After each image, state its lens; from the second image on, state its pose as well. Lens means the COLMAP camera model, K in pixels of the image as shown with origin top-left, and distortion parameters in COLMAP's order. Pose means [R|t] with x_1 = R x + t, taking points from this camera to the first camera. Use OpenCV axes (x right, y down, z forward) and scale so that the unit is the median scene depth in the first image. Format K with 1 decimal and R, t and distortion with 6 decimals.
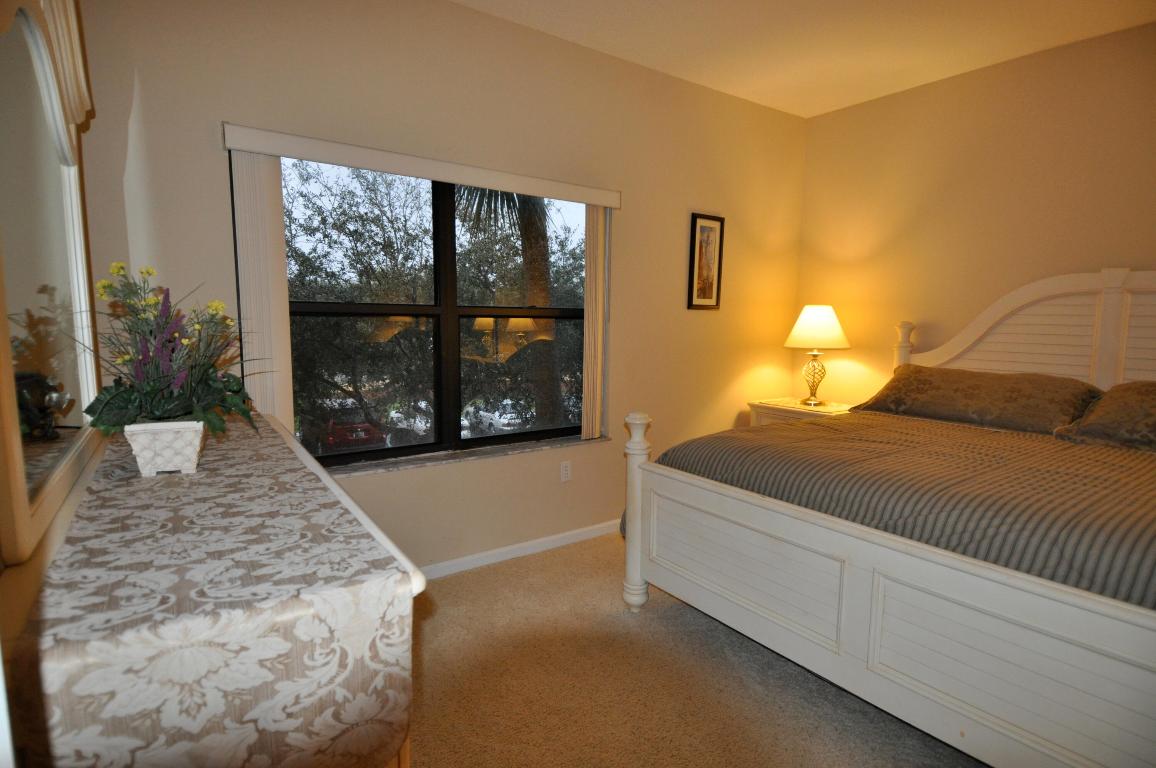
lens RADIAL K [[597.0, 0, 578.0], [0, 597.0, 385.7], [0, 0, 1]] dist [0.053345, -0.057324]
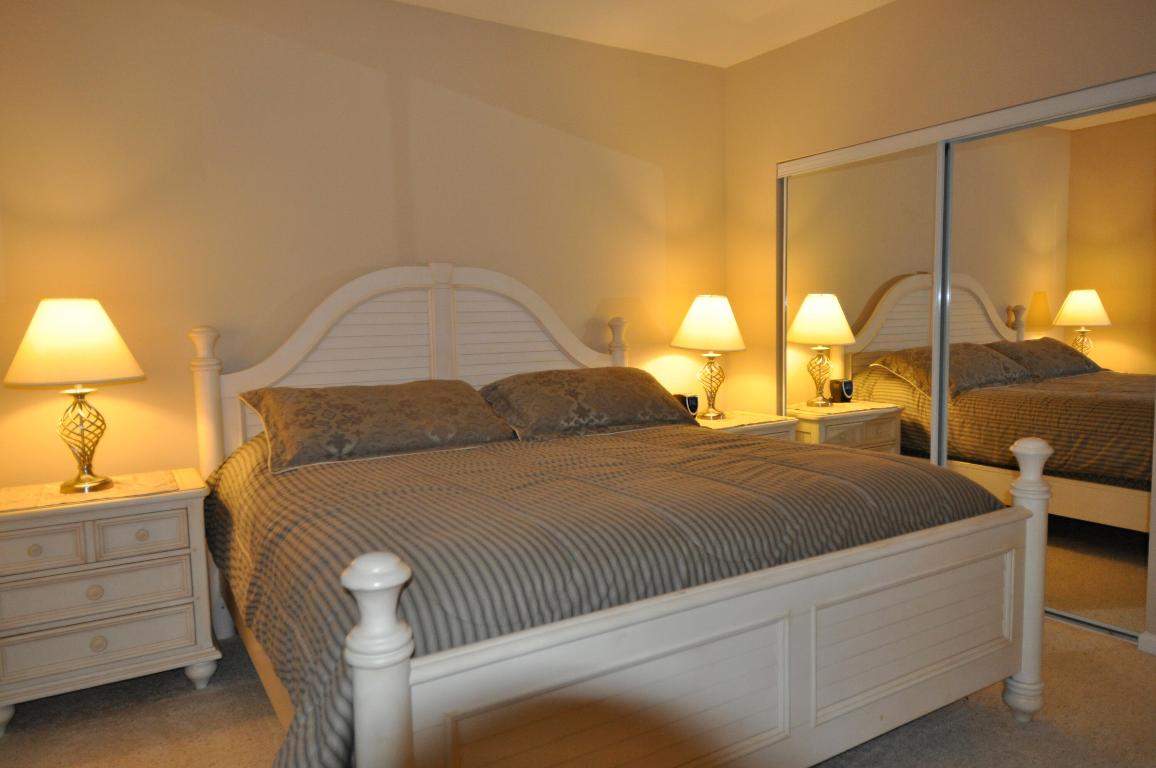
lens RADIAL K [[759.7, 0, 578.0], [0, 759.7, 384.0], [0, 0, 1]] dist [-0.000161, -0.000041]
pose [[0.052438, -0.089571, 0.994599, -0.290446], [0.134671, 0.987505, 0.081832, -0.069692], [-0.989502, 0.129653, 0.063846, 0.679889]]
